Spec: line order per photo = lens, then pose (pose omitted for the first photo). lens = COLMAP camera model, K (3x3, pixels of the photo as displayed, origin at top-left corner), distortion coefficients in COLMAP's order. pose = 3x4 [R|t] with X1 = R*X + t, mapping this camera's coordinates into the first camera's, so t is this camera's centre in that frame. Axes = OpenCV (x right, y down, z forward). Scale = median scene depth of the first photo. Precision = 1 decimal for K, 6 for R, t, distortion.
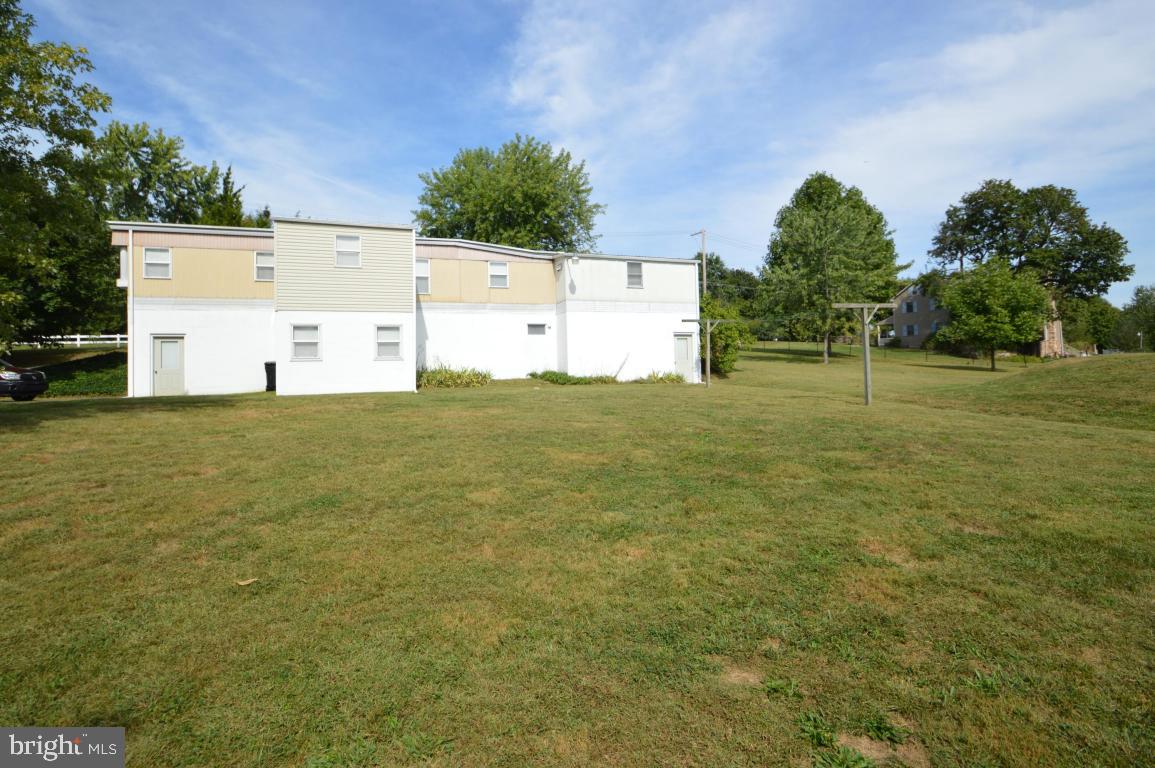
lens RADIAL K [[581.7, 0, 579.4], [0, 581.7, 361.1], [0, 0, 1]] dist [-0.002608, -0.012944]
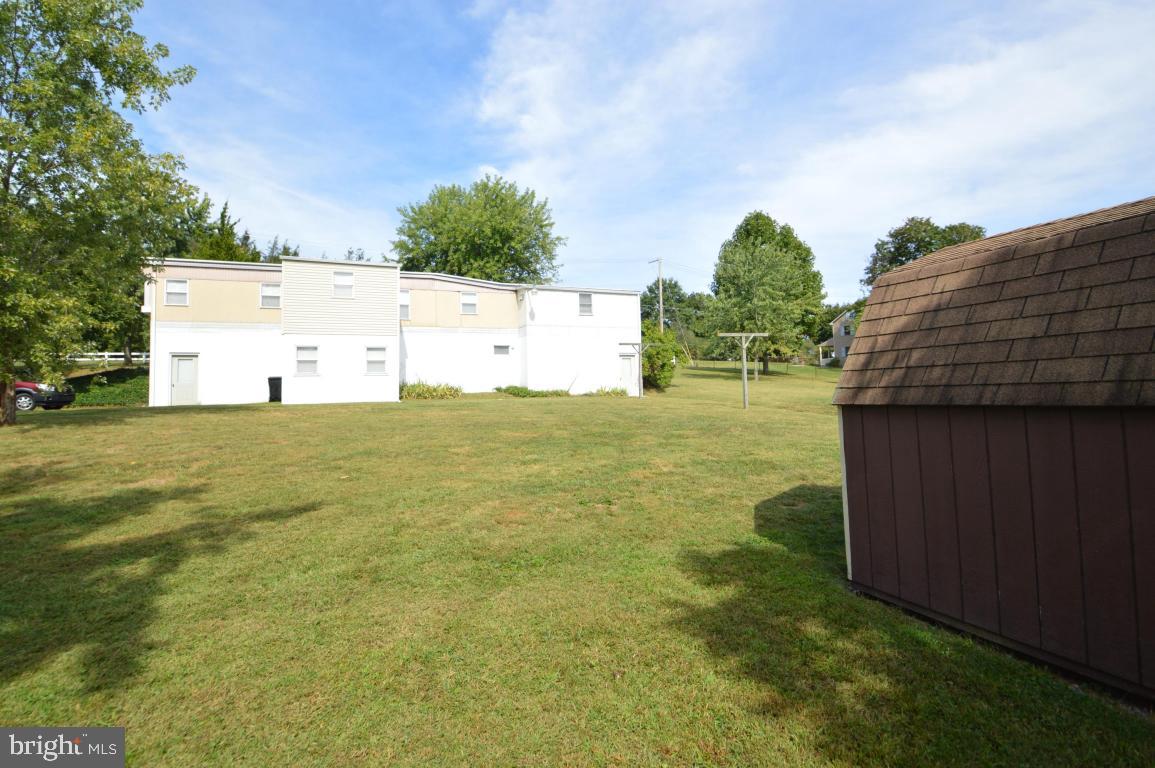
lens RADIAL K [[581.7, 0, 569.6], [0, 581.7, 380.6], [0, 0, 1]] dist [-0.002608, -0.012944]
pose [[0.999418, 0.003781, 0.033900, 0.019326], [-0.003823, 0.999992, 0.001181, 0.004146], [-0.033895, -0.001310, 0.999425, -0.142421]]
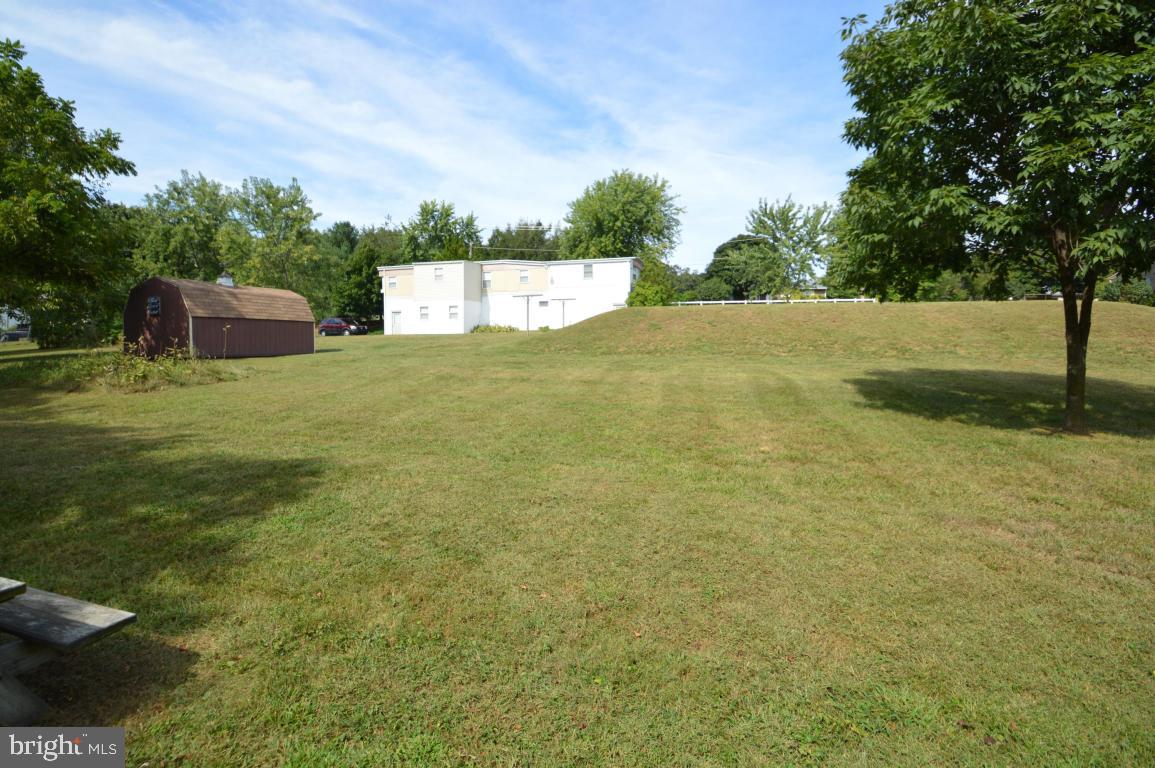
lens RADIAL K [[581.7, 0, 588.8], [0, 581.7, 395.6], [0, 0, 1]] dist [-0.002608, -0.012944]
pose [[0.771114, 0.081293, -0.631486, 1.097939], [-0.004081, 0.992426, 0.122774, 0.005080], [0.636684, -0.092095, 0.765605, -0.311657]]
